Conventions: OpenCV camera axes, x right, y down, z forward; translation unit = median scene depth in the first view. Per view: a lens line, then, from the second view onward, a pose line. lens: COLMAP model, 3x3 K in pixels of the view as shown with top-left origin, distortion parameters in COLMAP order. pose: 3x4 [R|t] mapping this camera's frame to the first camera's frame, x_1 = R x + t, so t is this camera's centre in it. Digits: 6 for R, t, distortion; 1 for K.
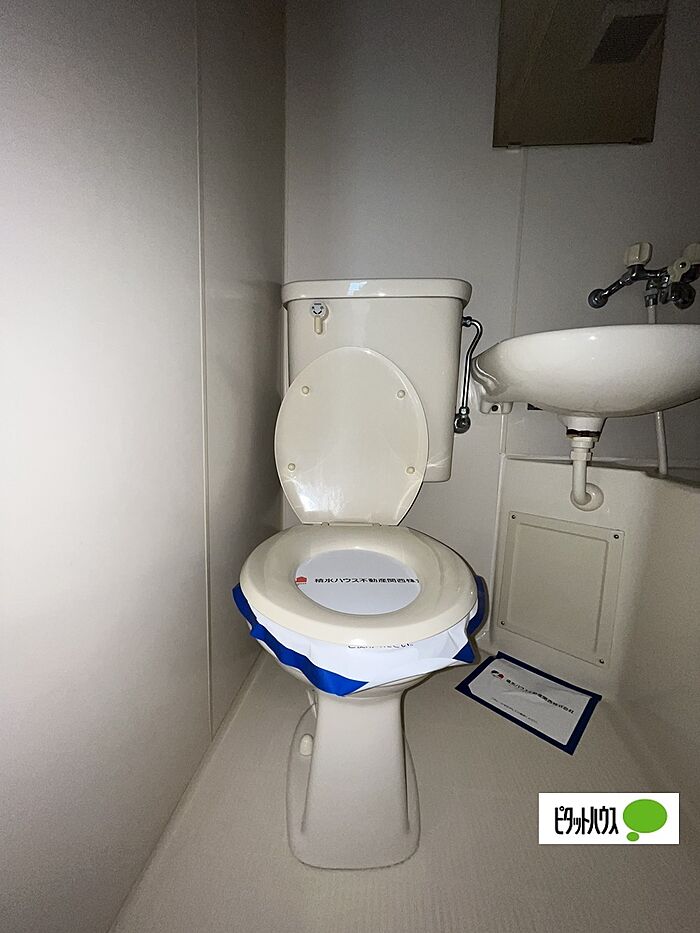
lens RADIAL K [[372.3, 0, 350.8], [0, 372.3, 466.6], [0, 0, 1]] dist [-0.002806, -0.000217]
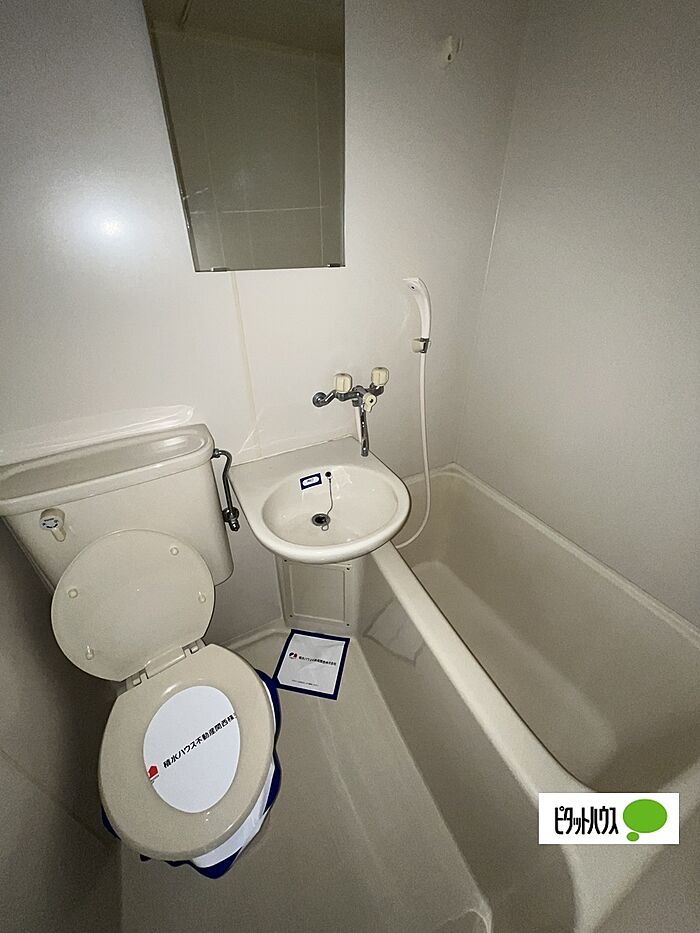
lens RADIAL K [[372.3, 0, 350.8], [0, 372.3, 467.6], [0, 0, 1]] dist [-0.002806, -0.000217]
pose [[0.828436, -0.304636, 0.469990, 0.118481], [0.087061, 0.898985, 0.429240, -0.859194], [-0.553276, -0.314680, 0.771273, -0.076642]]
